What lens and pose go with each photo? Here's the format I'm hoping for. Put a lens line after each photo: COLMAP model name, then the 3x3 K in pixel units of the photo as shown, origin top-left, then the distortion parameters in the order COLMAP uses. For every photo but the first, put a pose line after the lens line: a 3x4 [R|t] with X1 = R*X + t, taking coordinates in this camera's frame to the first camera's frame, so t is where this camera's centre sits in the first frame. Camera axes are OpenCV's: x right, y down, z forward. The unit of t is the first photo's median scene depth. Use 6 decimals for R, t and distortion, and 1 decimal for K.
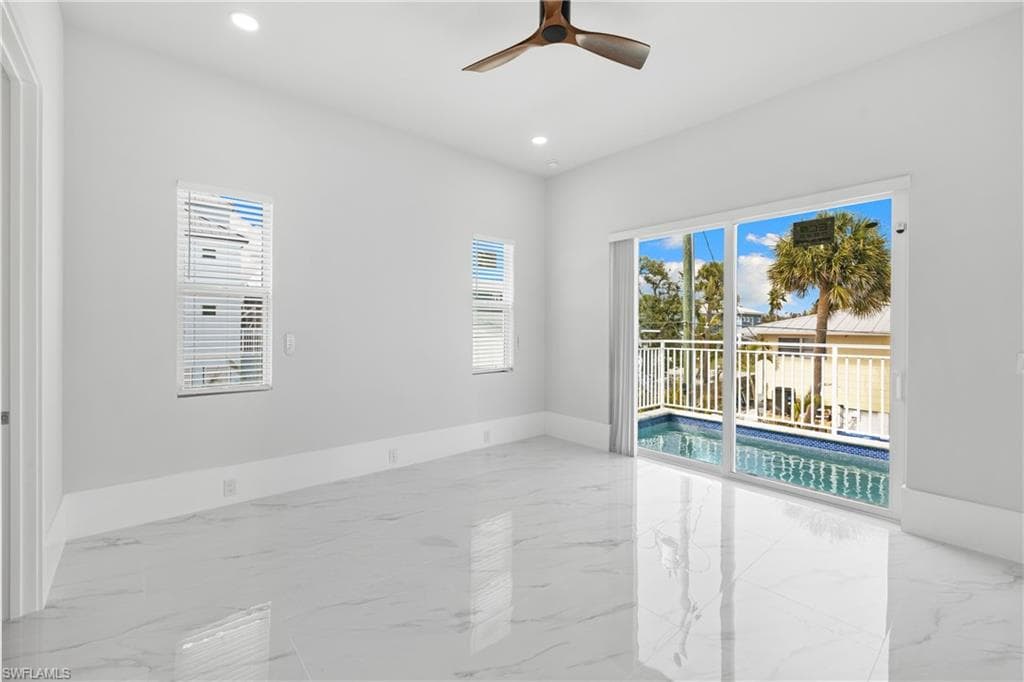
lens RADIAL K [[432.9, 0, 511.6], [0, 432.9, 330.1], [0, 0, 1]] dist [-0.000136, -0.000041]
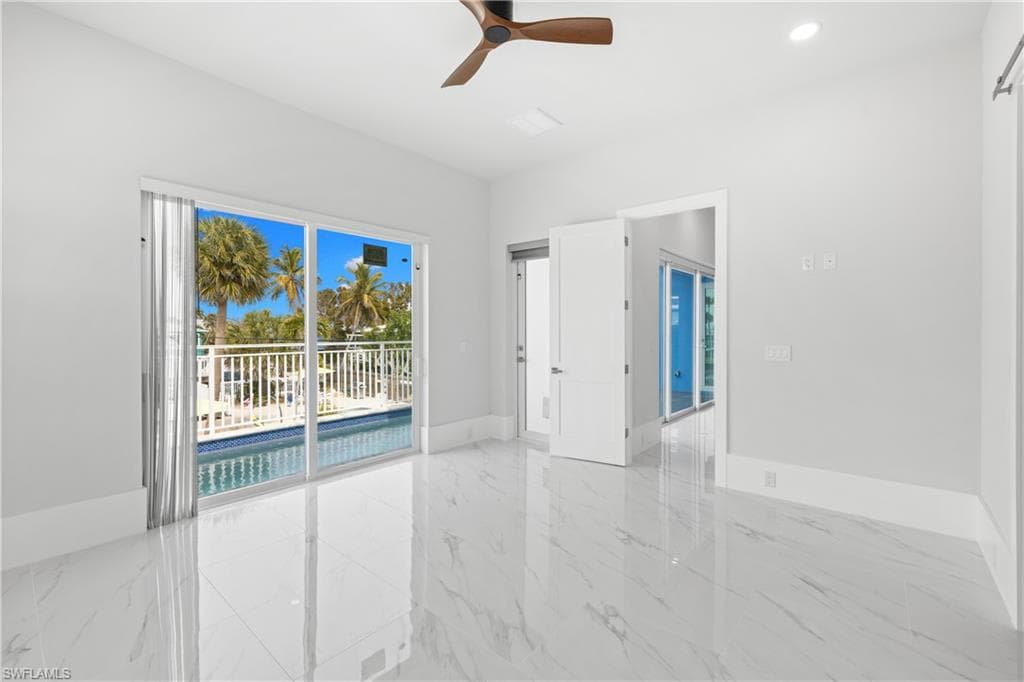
lens RADIAL K [[432.9, 0, 511.6], [0, 432.9, 330.1], [0, 0, 1]] dist [-0.000136, -0.000041]
pose [[-0.155158, -0.002481, 0.987887, -0.552236], [0.004348, 0.999985, 0.003194, -0.004475], [-0.987880, 0.004791, -0.155145, 0.695617]]
